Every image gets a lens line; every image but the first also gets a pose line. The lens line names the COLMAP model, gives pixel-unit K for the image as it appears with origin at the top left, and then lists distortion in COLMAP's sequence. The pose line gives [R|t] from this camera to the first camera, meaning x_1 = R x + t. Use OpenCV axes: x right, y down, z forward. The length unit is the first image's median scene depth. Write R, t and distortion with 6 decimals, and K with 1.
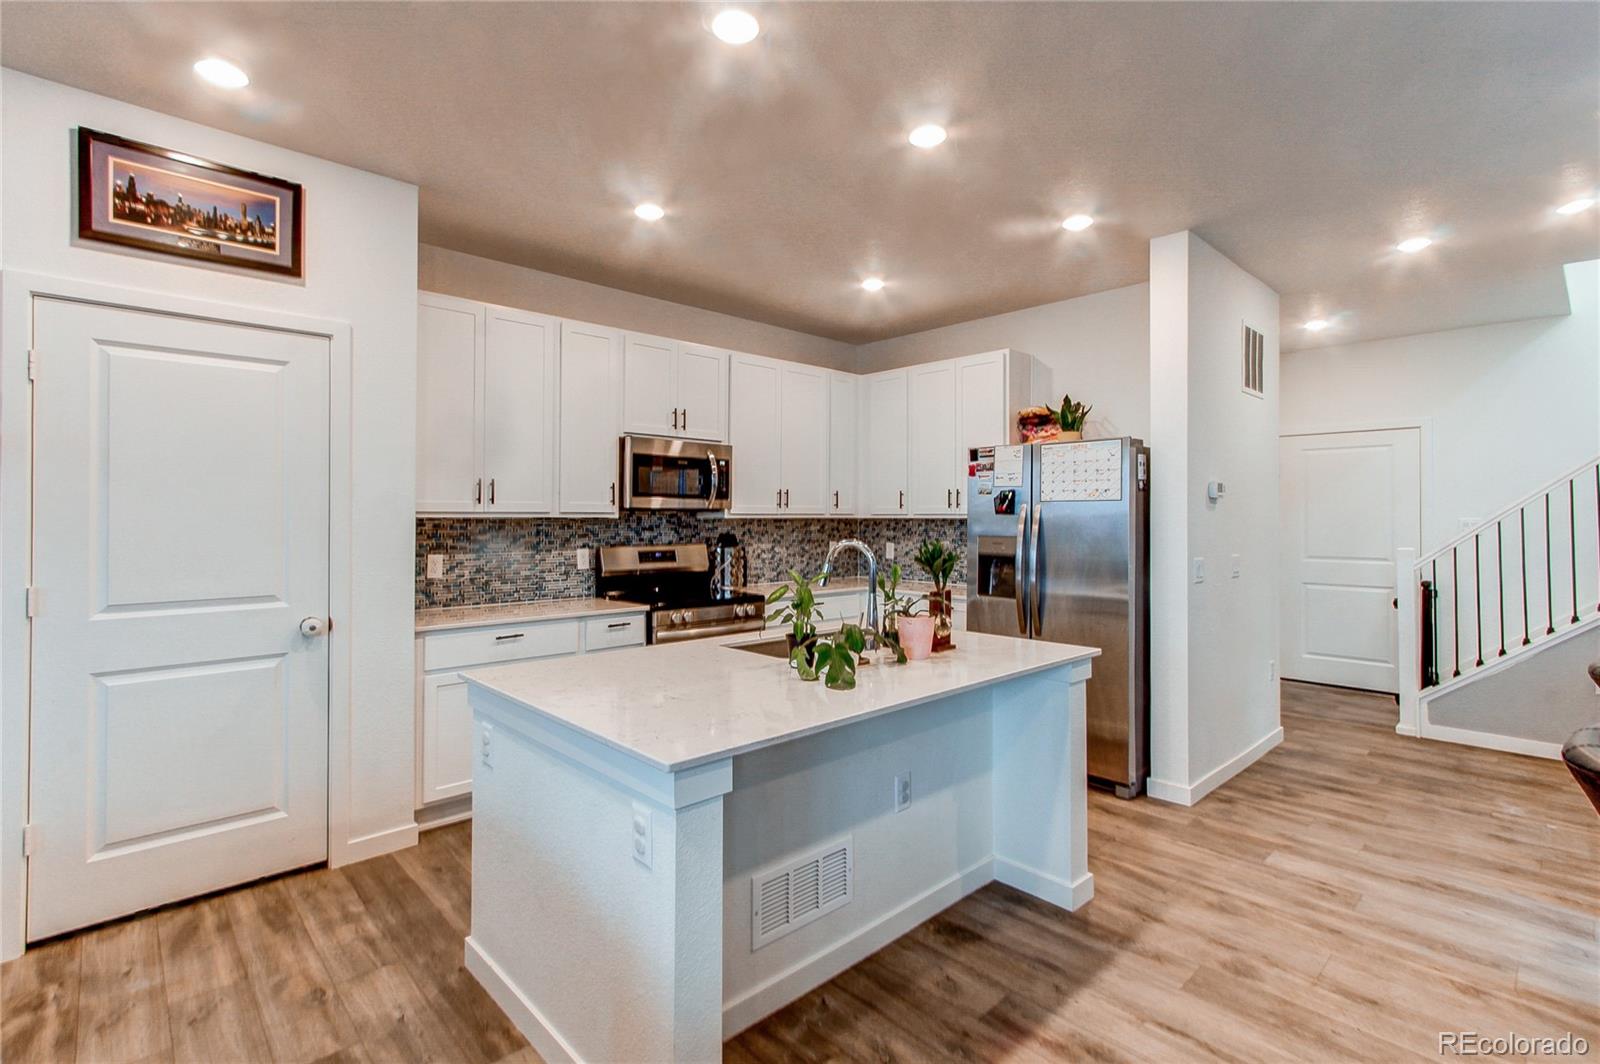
lens RADIAL K [[756.5, 0, 796.2], [0, 756.5, 521.4], [0, 0, 1]] dist [-0.001942, 0.000641]
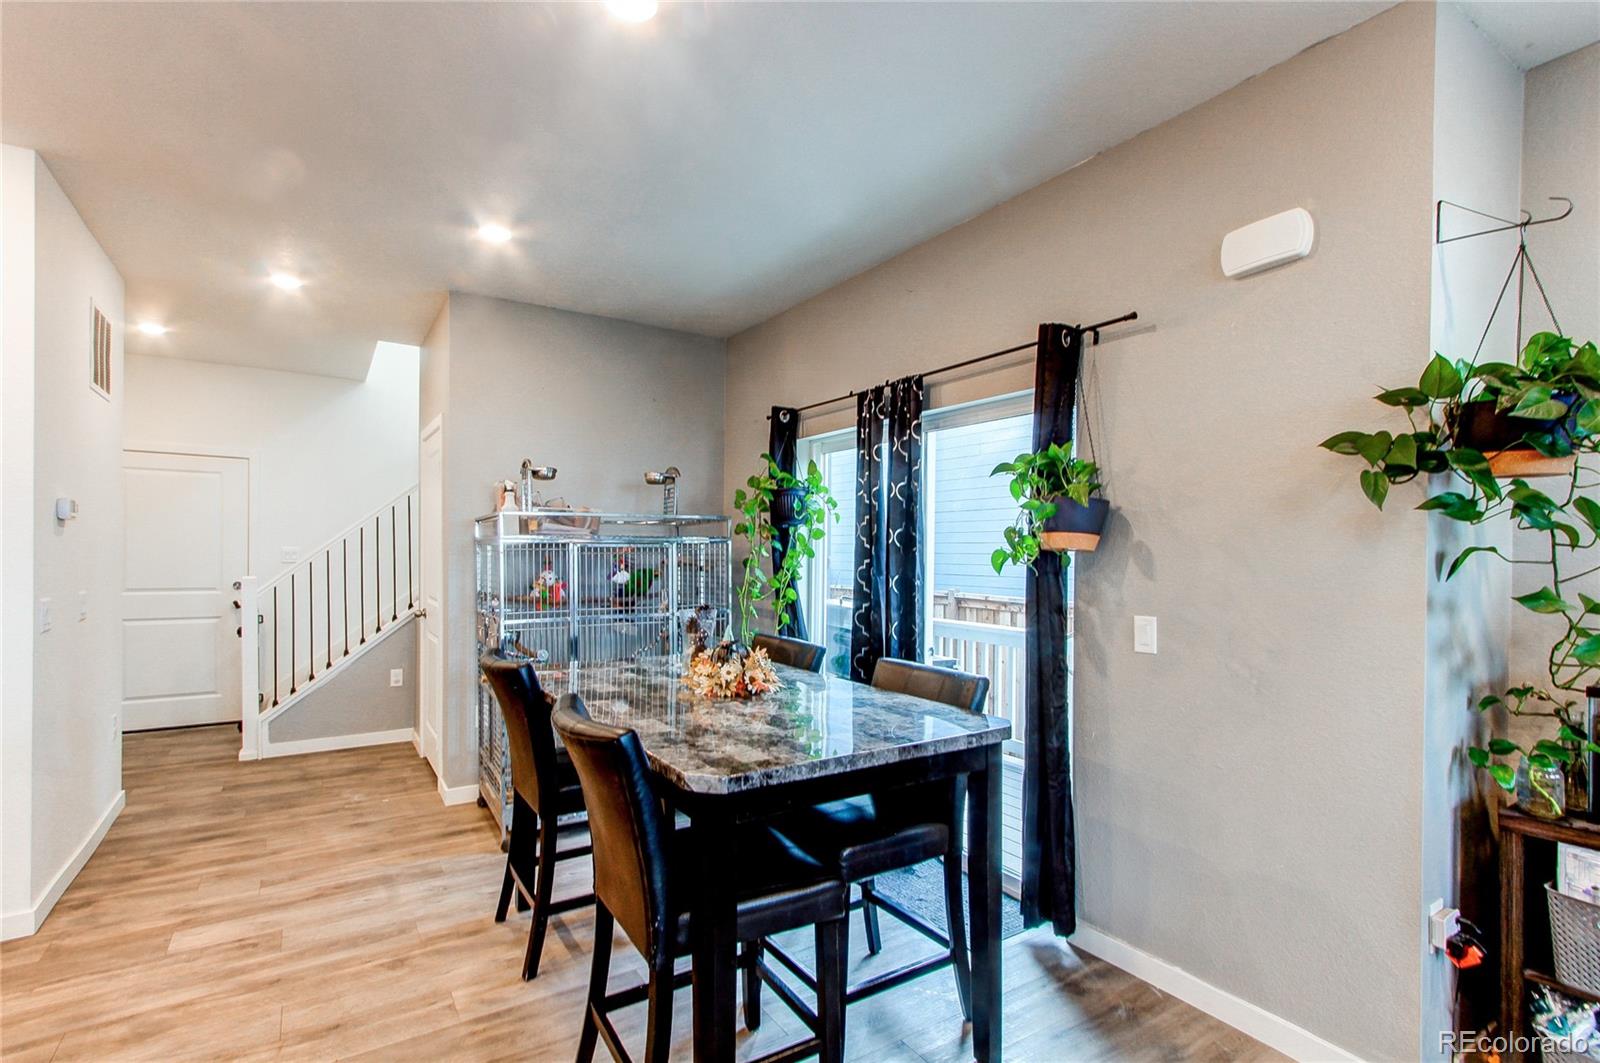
lens RADIAL K [[745.7, 0, 798.3], [0, 745.7, 558.4], [0, 0, 1]] dist [-0.000117, 0.005583]
pose [[0.178529, -0.007046, 0.983909, -0.056452], [-0.006047, 0.999948, 0.008258, -0.001795], [-0.983916, -0.007424, 0.178477, 0.112656]]
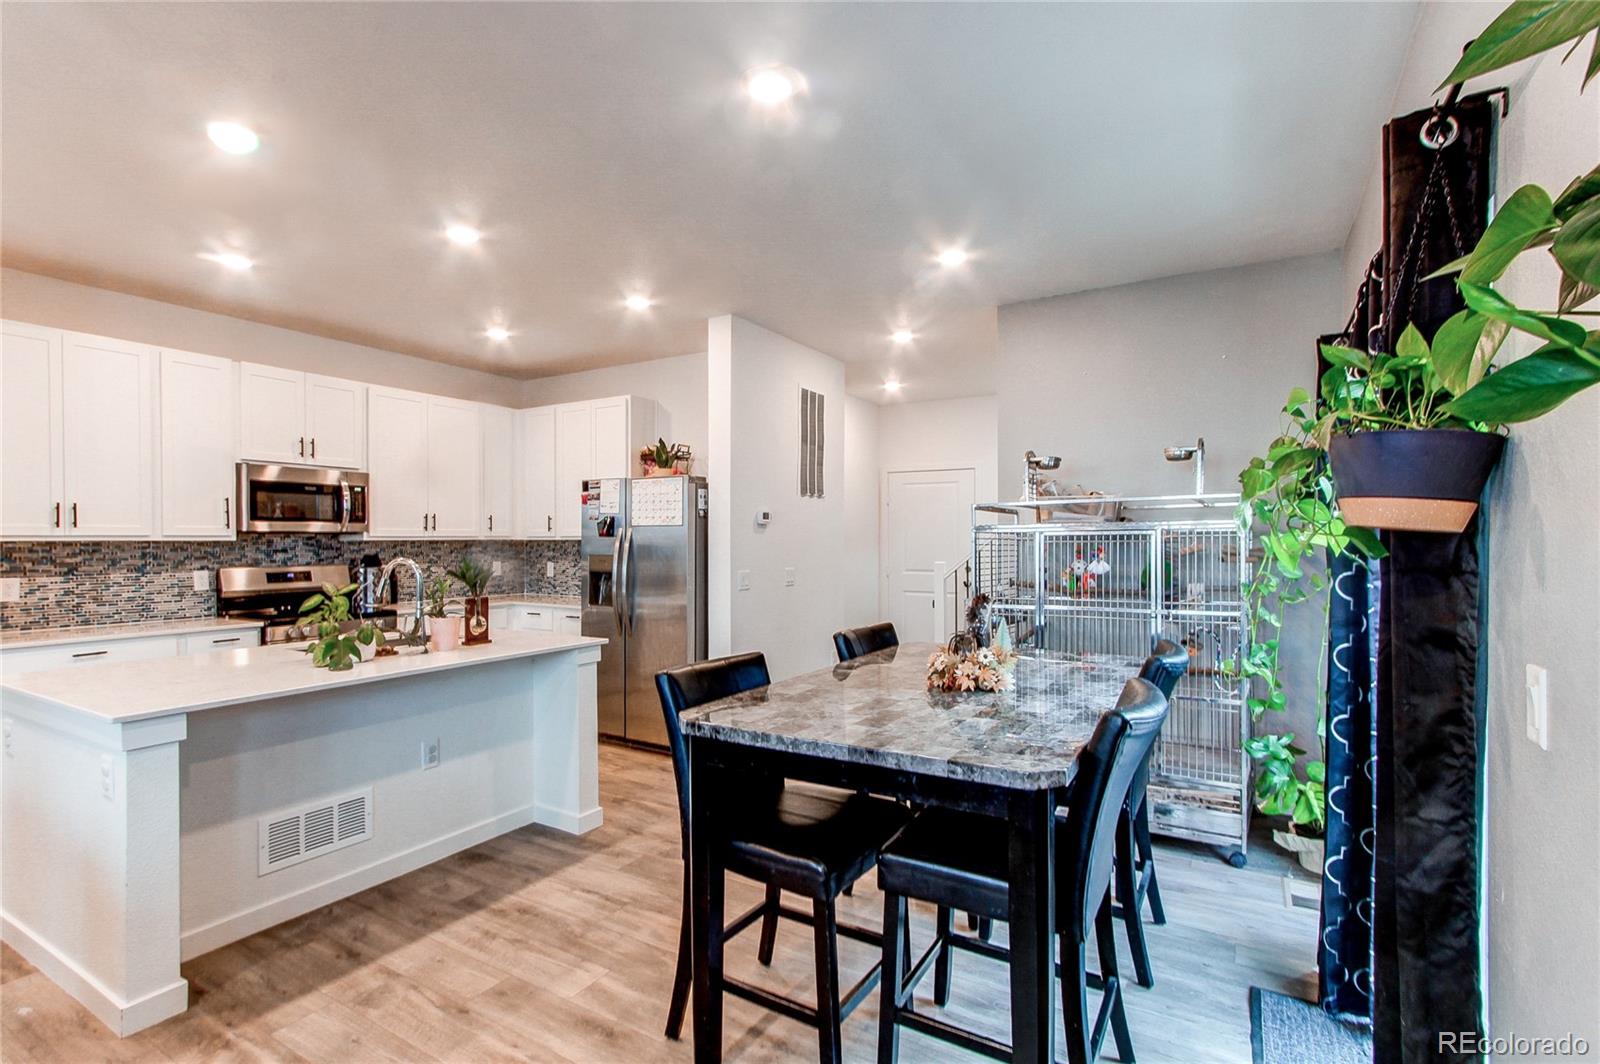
lens RADIAL K [[762.3, 0, 795.2], [0, 762.3, 557.3], [0, 0, 1]] dist [0.003135, 0.001393]
pose [[0.961099, -0.009028, 0.276058, 0.231411], [0.003659, 0.999794, 0.019958, 0.000328], [-0.276181, -0.018171, 0.960934, -0.247127]]
